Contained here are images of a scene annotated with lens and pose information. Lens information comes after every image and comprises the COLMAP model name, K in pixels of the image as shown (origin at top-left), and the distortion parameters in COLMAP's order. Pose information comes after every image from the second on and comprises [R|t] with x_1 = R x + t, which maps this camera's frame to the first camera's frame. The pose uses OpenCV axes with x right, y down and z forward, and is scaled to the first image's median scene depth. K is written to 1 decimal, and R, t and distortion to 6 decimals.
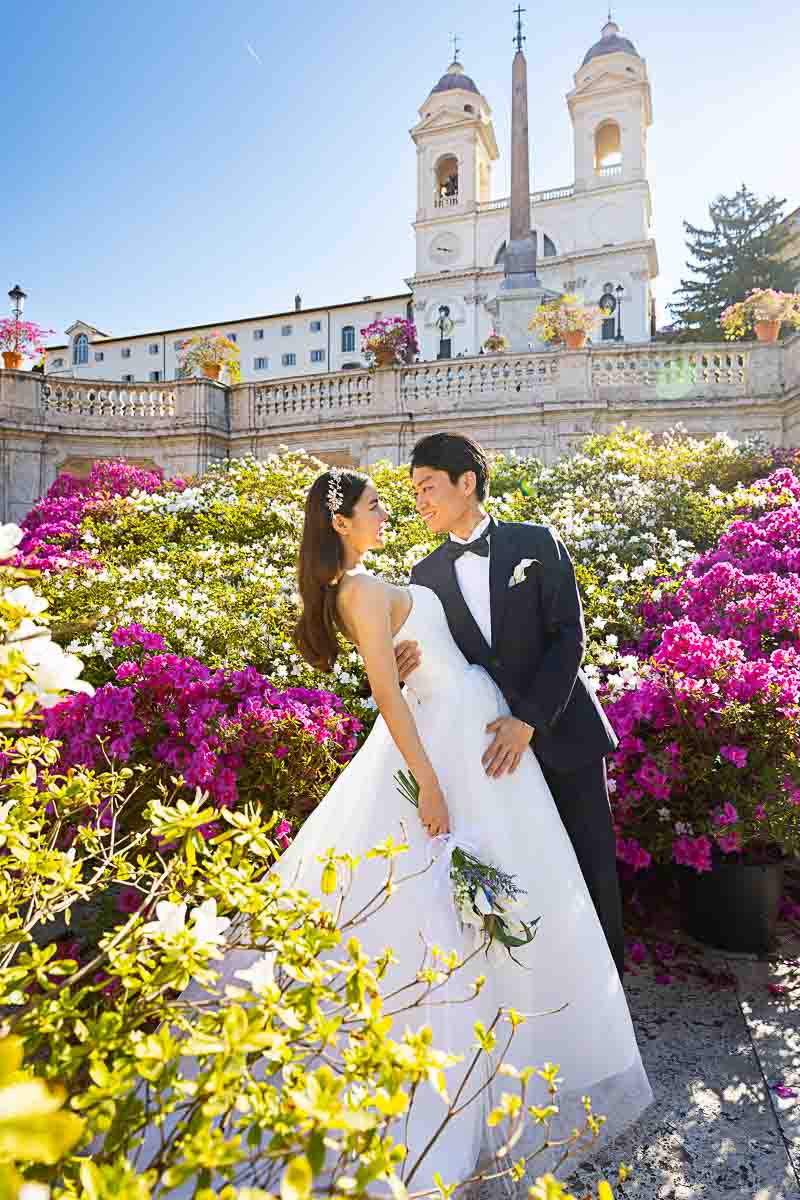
lens RADIAL K [[831.7, 0, 401.9], [0, 831.7, 588.2], [0, 0, 1]] dist [0.024460, -0.000354]
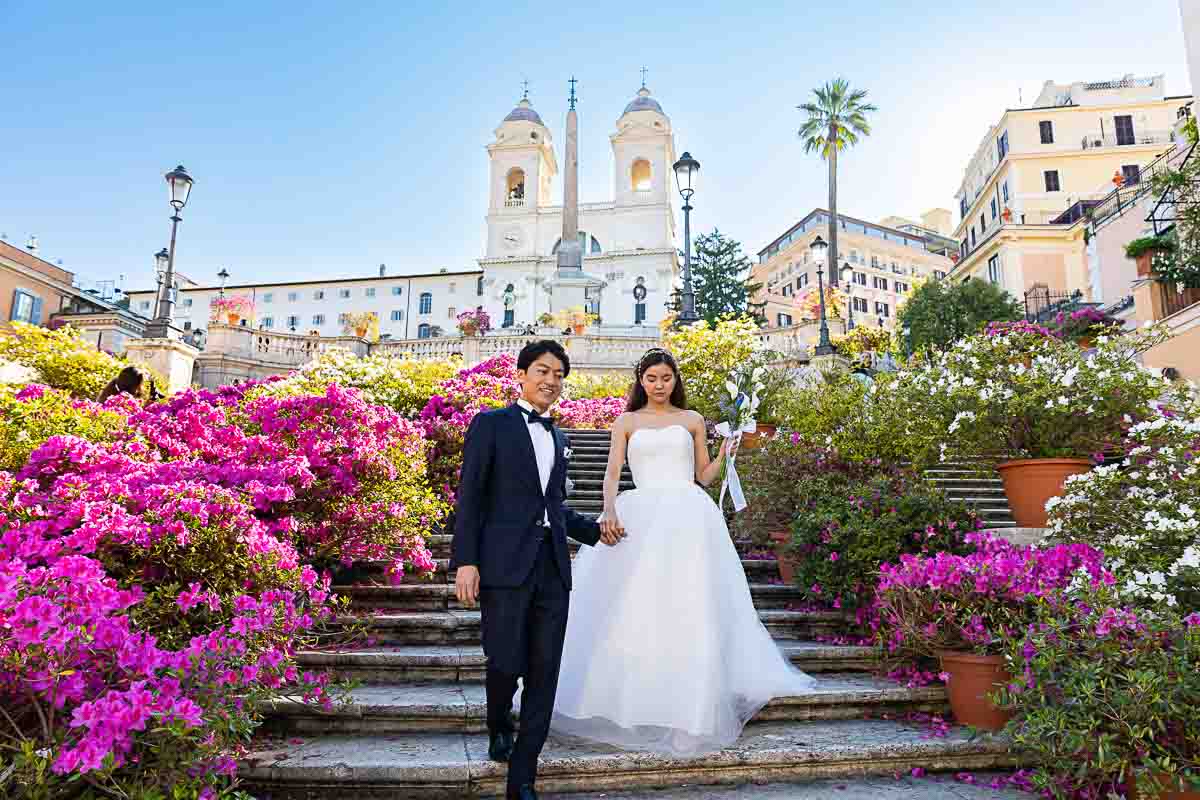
lens RADIAL K [[831.7, 0, 609.9], [0, 831.7, 403.5], [0, 0, 1]] dist [0.024460, -0.000354]
pose [[0.983585, 0.048067, 0.173927, -0.007632], [-0.017674, 0.984896, -0.172242, 0.039881], [-0.179580, 0.166341, 0.969578, -0.173898]]
